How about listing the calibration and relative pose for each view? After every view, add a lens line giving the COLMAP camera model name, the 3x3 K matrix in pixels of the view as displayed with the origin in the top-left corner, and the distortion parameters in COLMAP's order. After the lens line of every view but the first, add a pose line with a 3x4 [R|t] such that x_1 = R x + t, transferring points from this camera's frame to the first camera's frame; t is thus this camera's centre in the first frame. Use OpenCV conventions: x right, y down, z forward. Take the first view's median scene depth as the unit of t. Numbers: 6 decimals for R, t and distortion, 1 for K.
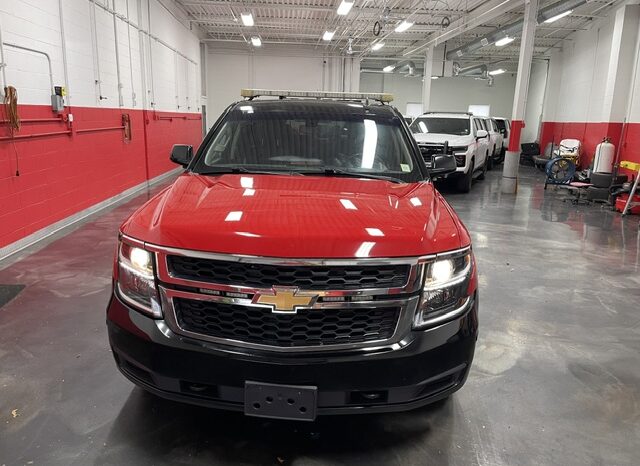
lens RADIAL K [[492.8, 0, 314.8], [0, 492.8, 232.2], [0, 0, 1]] dist [0.092108, -0.131808]
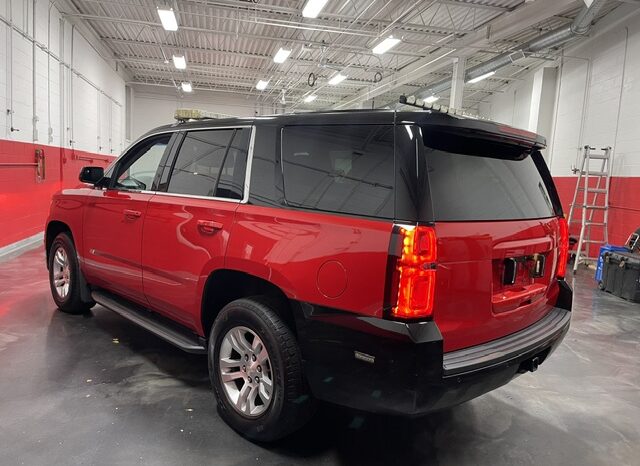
lens RADIAL K [[492.8, 0, 314.8], [0, 492.8, 232.2], [0, 0, 1]] dist [0.092108, -0.131808]
pose [[0.988141, 0.010018, 0.153220, -0.018942], [0.006348, 0.994351, -0.105955, 0.005596], [-0.153416, 0.105671, 0.982495, 0.039499]]
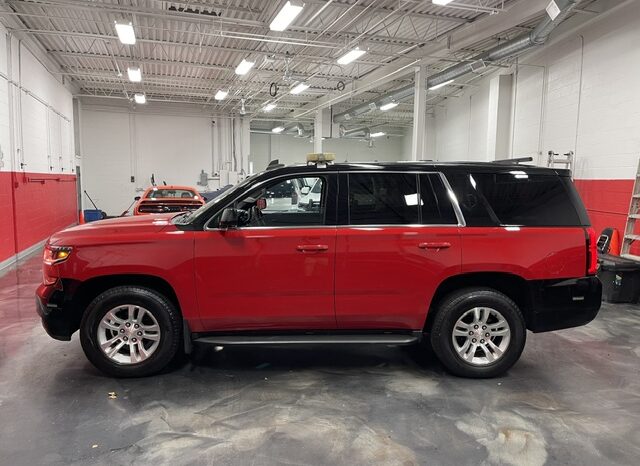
lens RADIAL K [[490.8, 0, 323.0], [0, 490.8, 231.4], [0, 0, 1]] dist [0.092804, -0.132292]
pose [[0.964762, -0.041430, 0.259842, -0.045538], [0.071340, 0.991723, -0.106752, -0.013470], [-0.253269, 0.121527, 0.959732, 0.055477]]
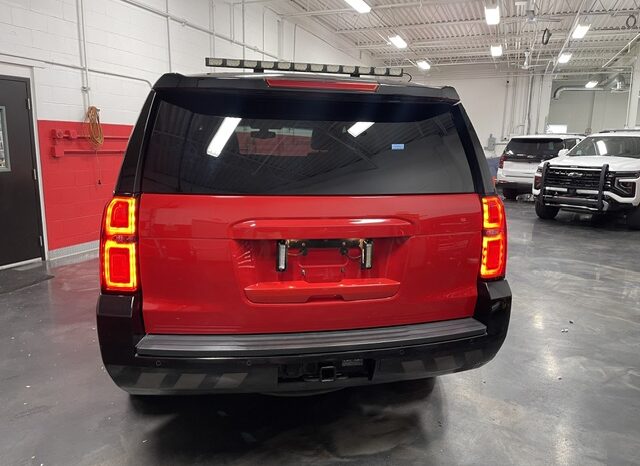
lens RADIAL K [[490.8, 0, 323.0], [0, 490.8, 231.4], [0, 0, 1]] dist [0.092804, -0.132292]
pose [[0.906230, 0.064984, -0.417761, 0.150420], [-0.090616, 0.995009, -0.041793, -0.002065], [0.412960, 0.075730, 0.907595, 0.077563]]
